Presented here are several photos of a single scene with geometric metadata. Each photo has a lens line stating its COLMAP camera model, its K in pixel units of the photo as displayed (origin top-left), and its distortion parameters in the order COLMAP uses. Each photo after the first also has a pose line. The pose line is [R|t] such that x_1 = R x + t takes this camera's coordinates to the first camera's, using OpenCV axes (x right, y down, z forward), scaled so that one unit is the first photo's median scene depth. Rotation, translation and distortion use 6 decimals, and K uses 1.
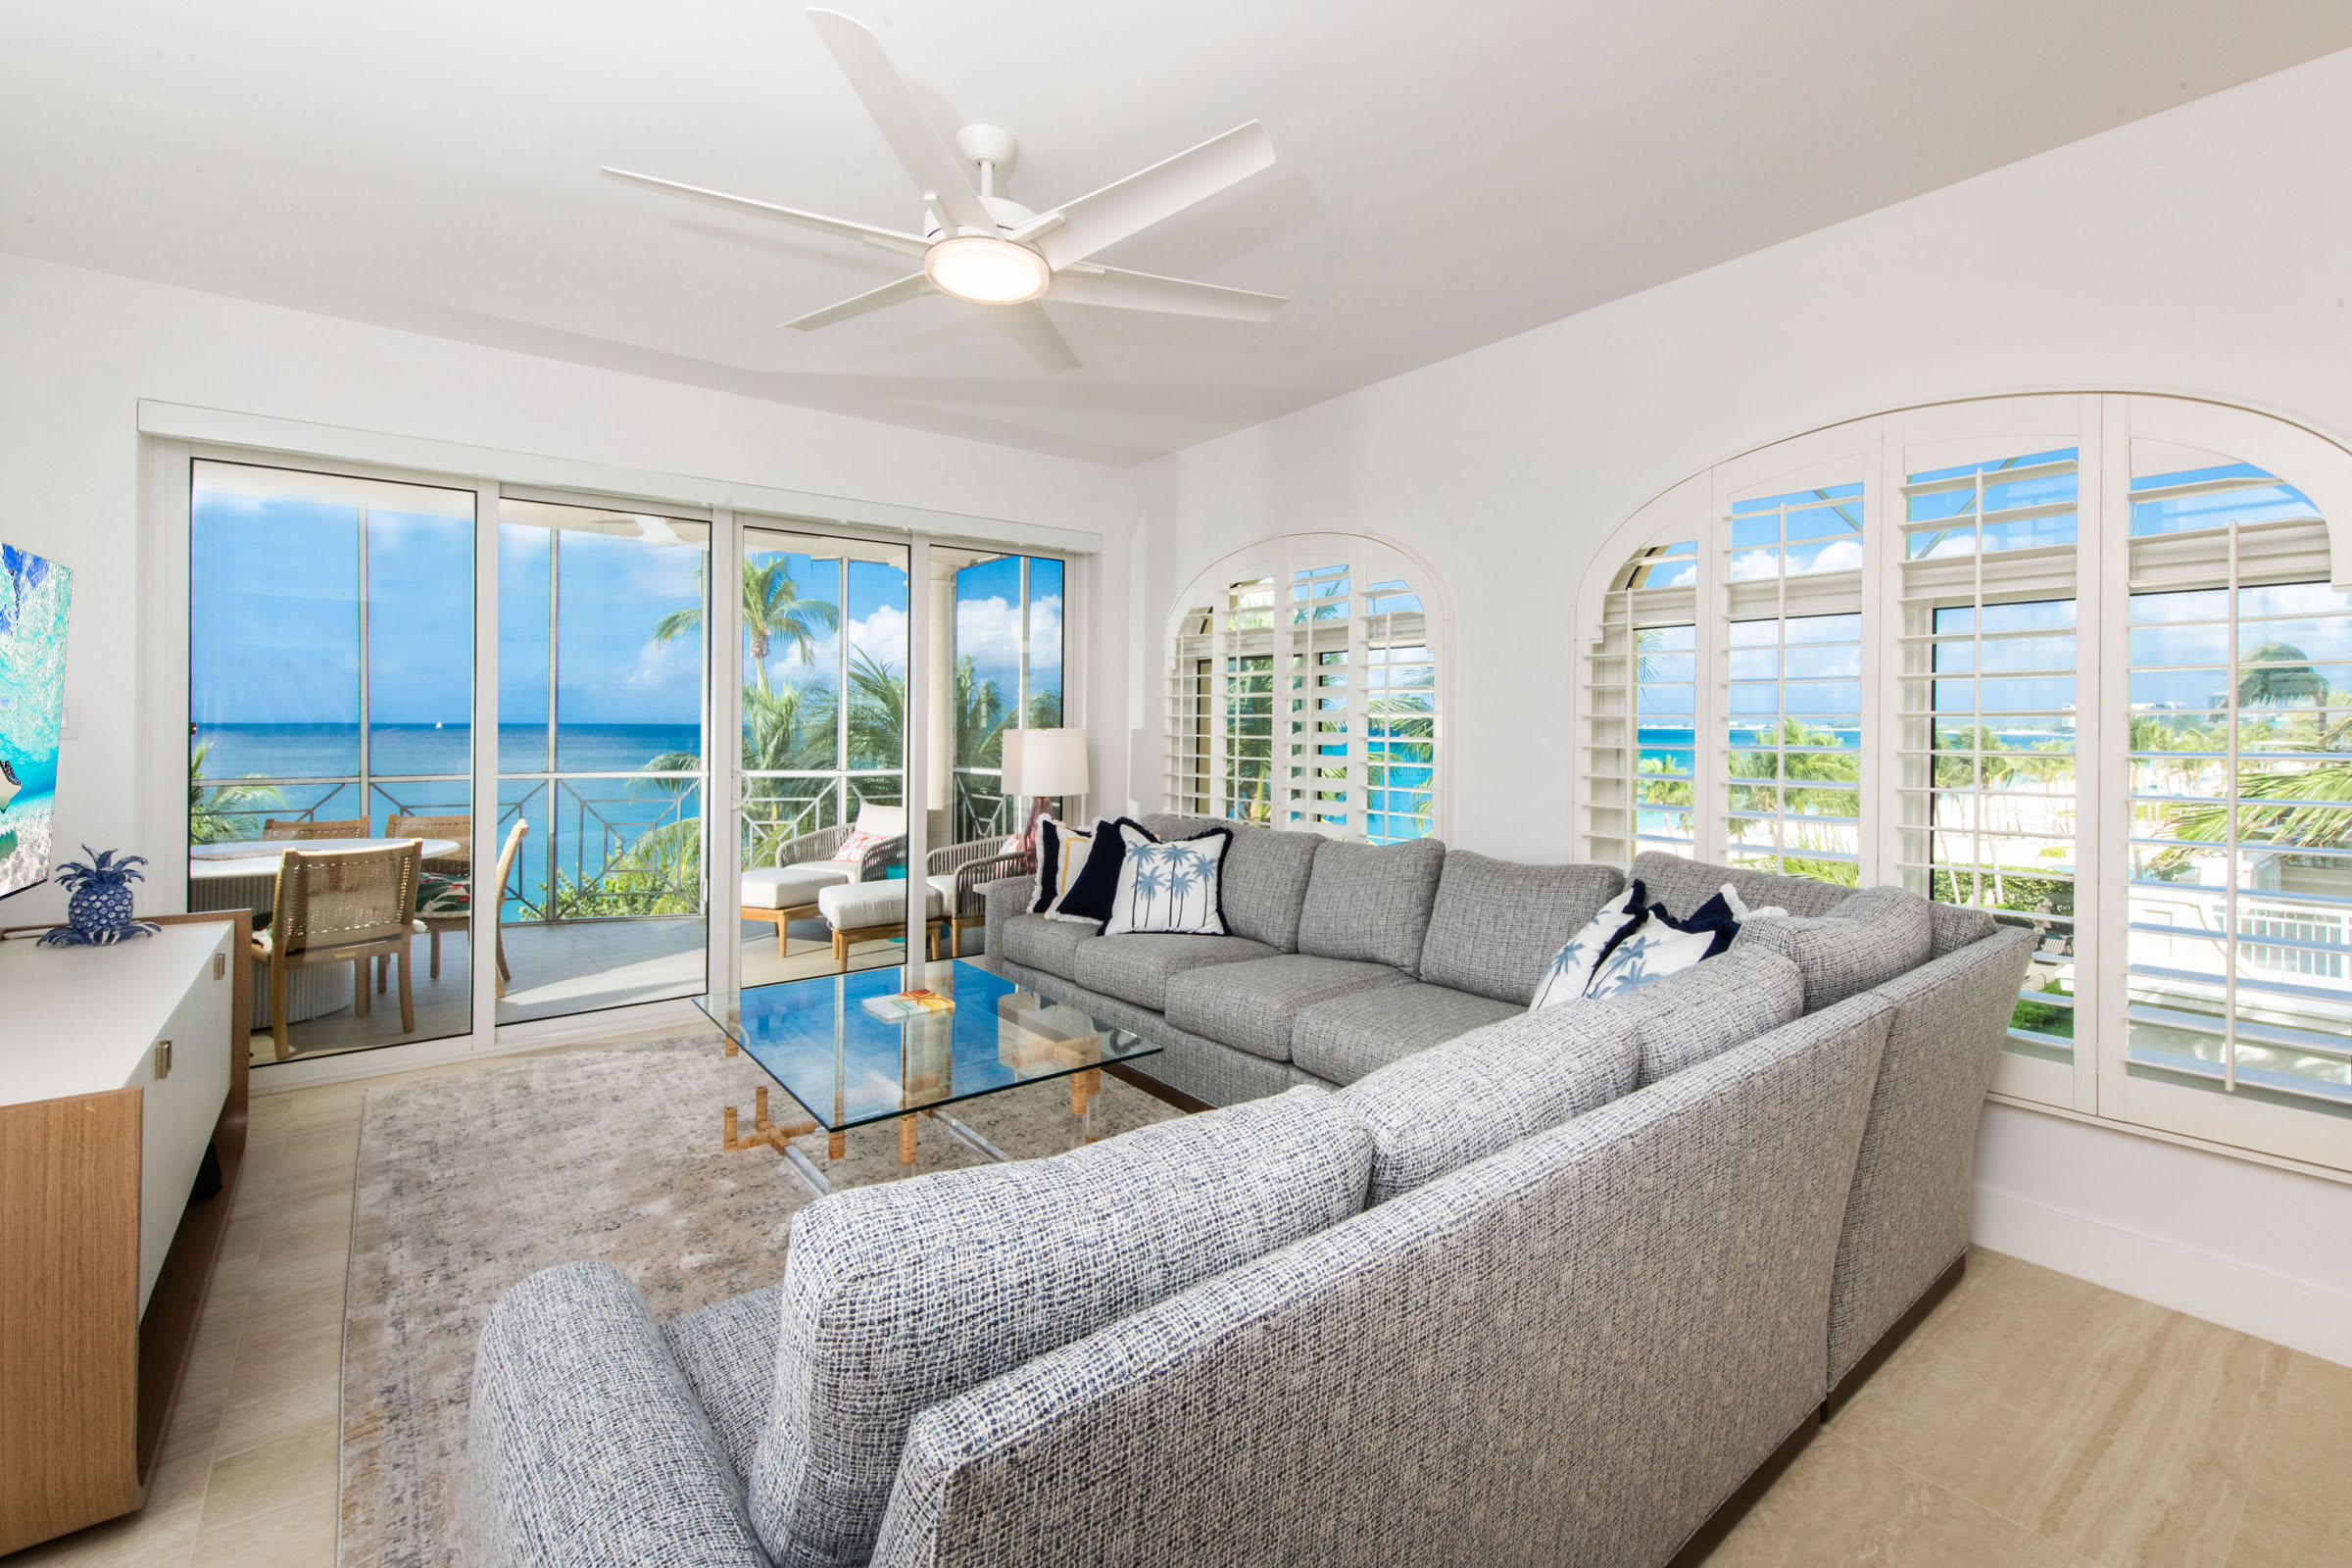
lens RADIAL K [[1018.6, 0, 1215.7], [0, 1018.6, 700.0], [0, 0, 1]] dist [-0.002077, -0.001247]
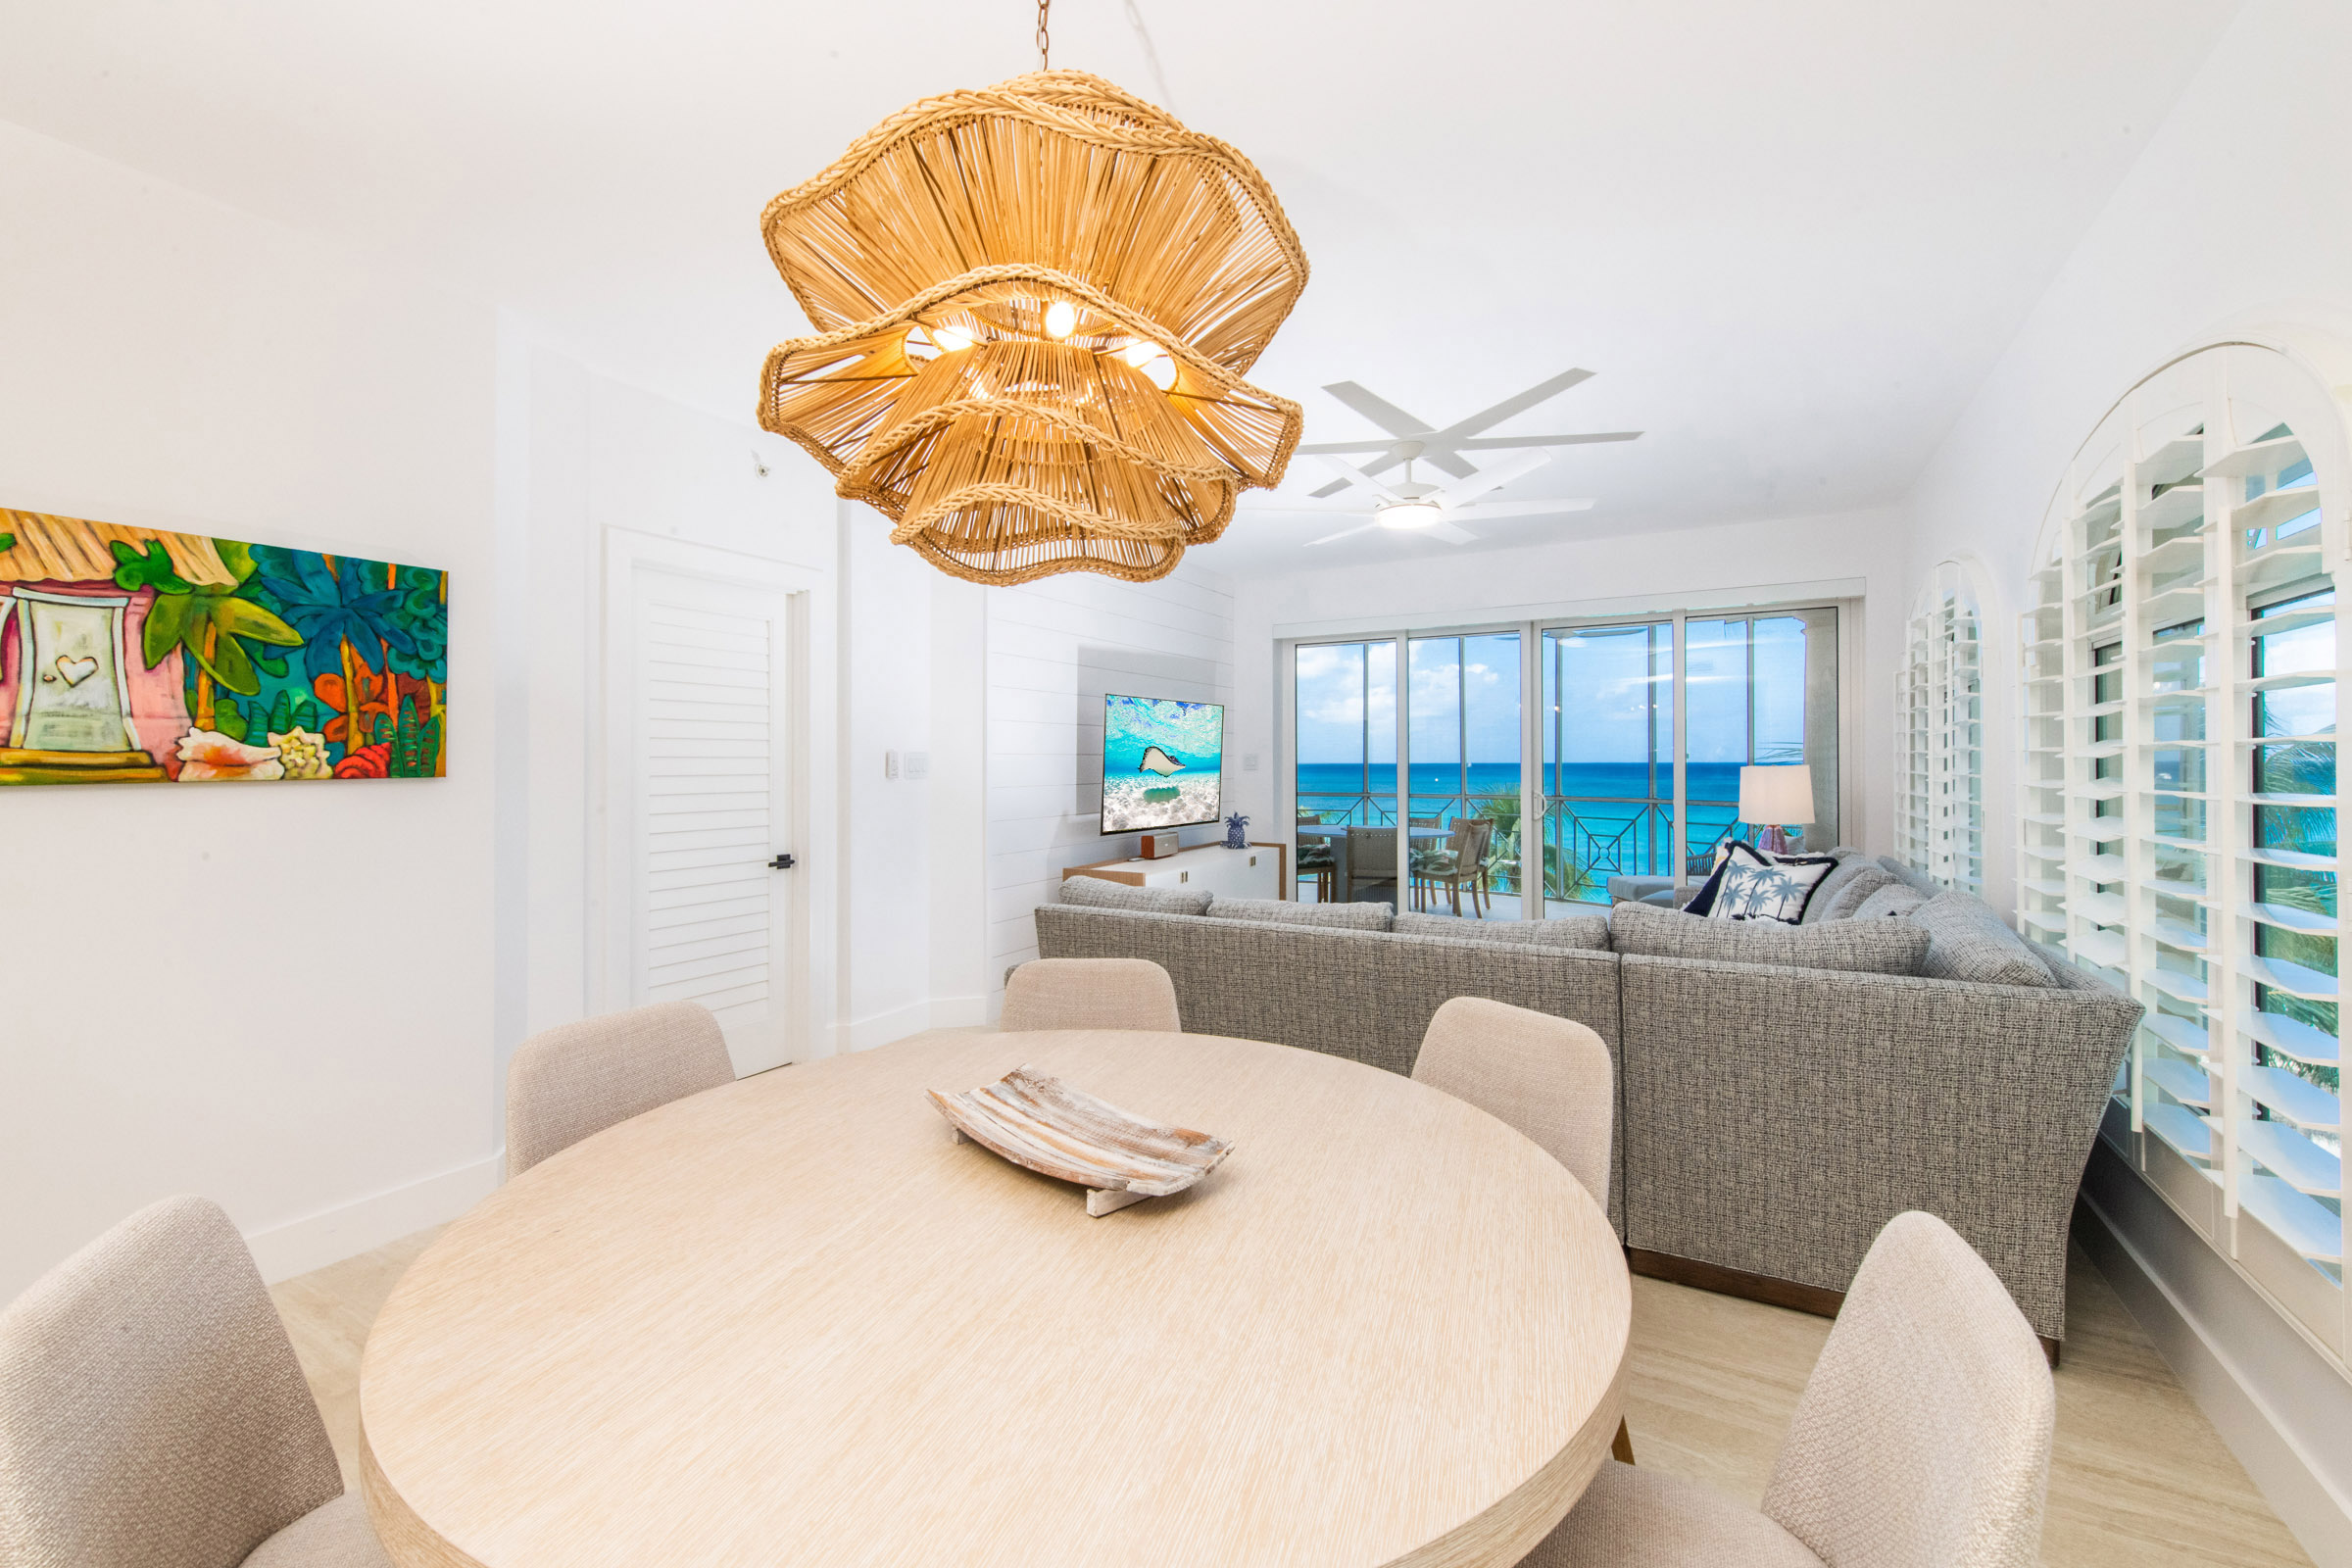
lens RADIAL K [[976.3, 0, 1162.7], [0, 976.3, 736.7], [0, 0, 1]] dist [0.019624, -0.003607]
pose [[0.353309, -0.028269, -0.935079, 0.804933], [0.025557, 0.999462, -0.020559, 0.000809], [0.935157, -0.016634, 0.353842, -0.030595]]
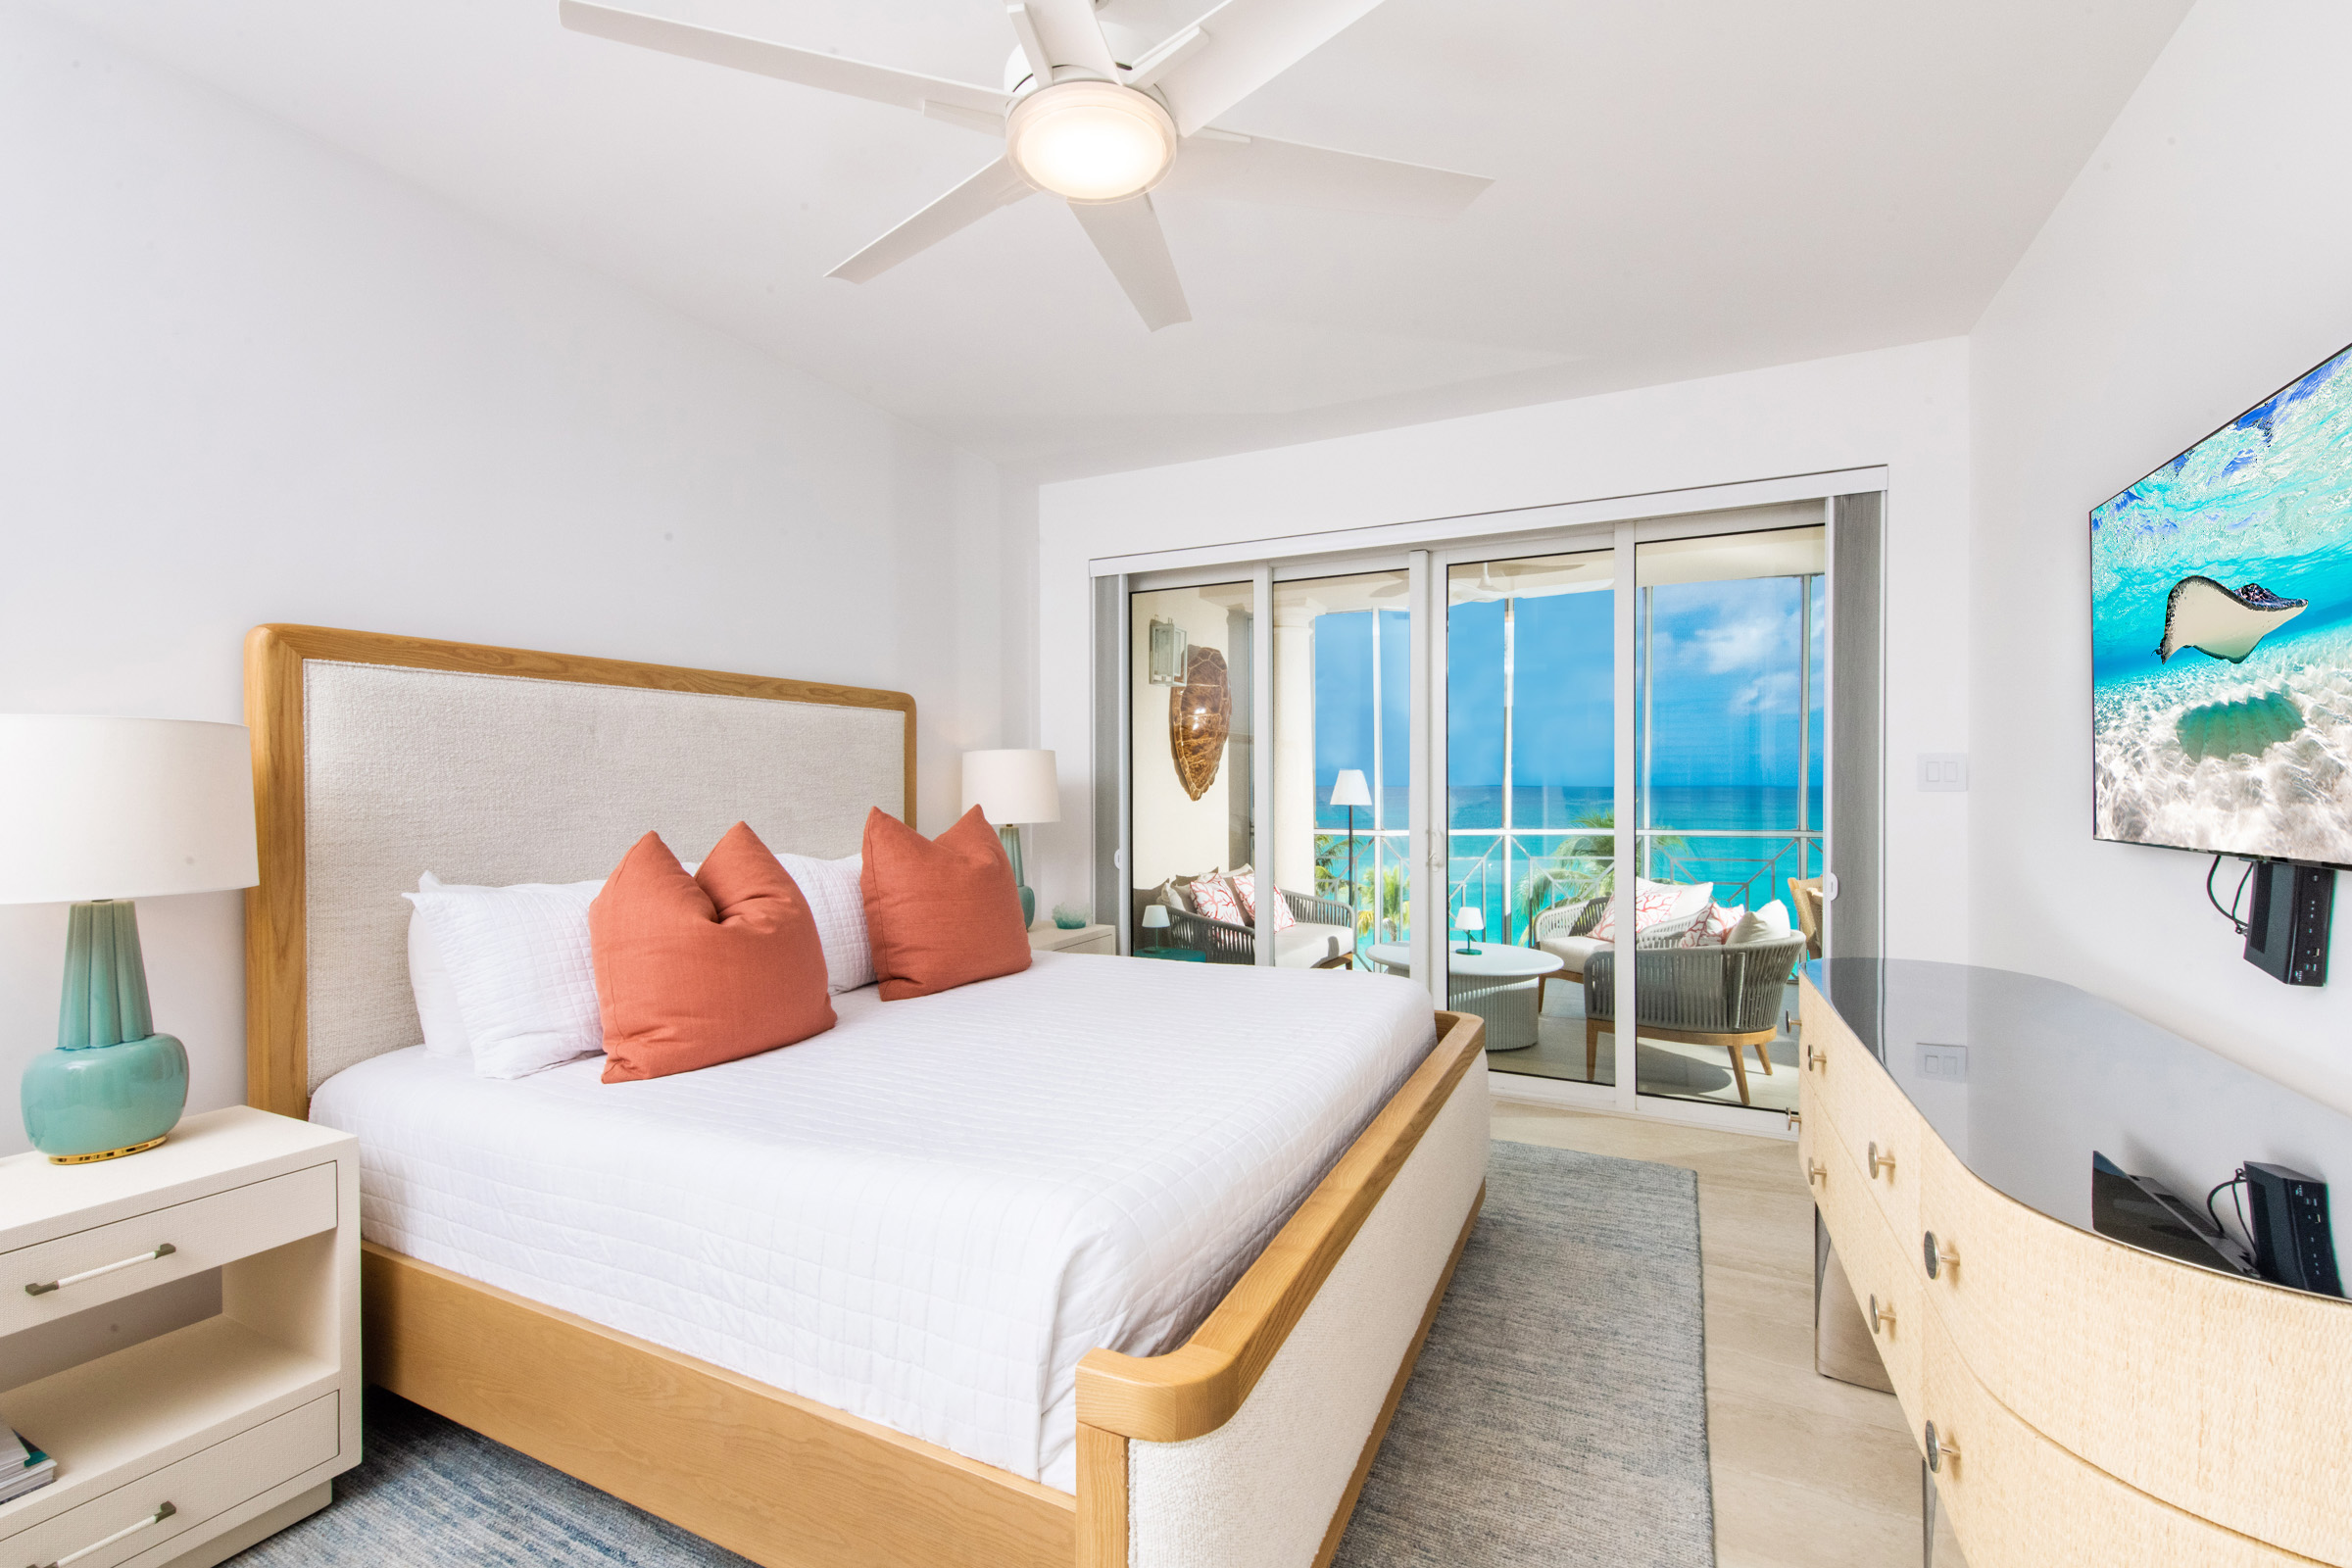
lens RADIAL K [[976.3, 0, 1161.3], [0, 976.3, 790.9], [0, 0, 1]] dist [0.019624, -0.003607]
pose [[-0.436148, 0.004542, 0.899864, -0.845890], [-0.013813, 0.999836, -0.011742, 0.102134], [-0.899769, -0.017551, -0.436013, 1.151081]]
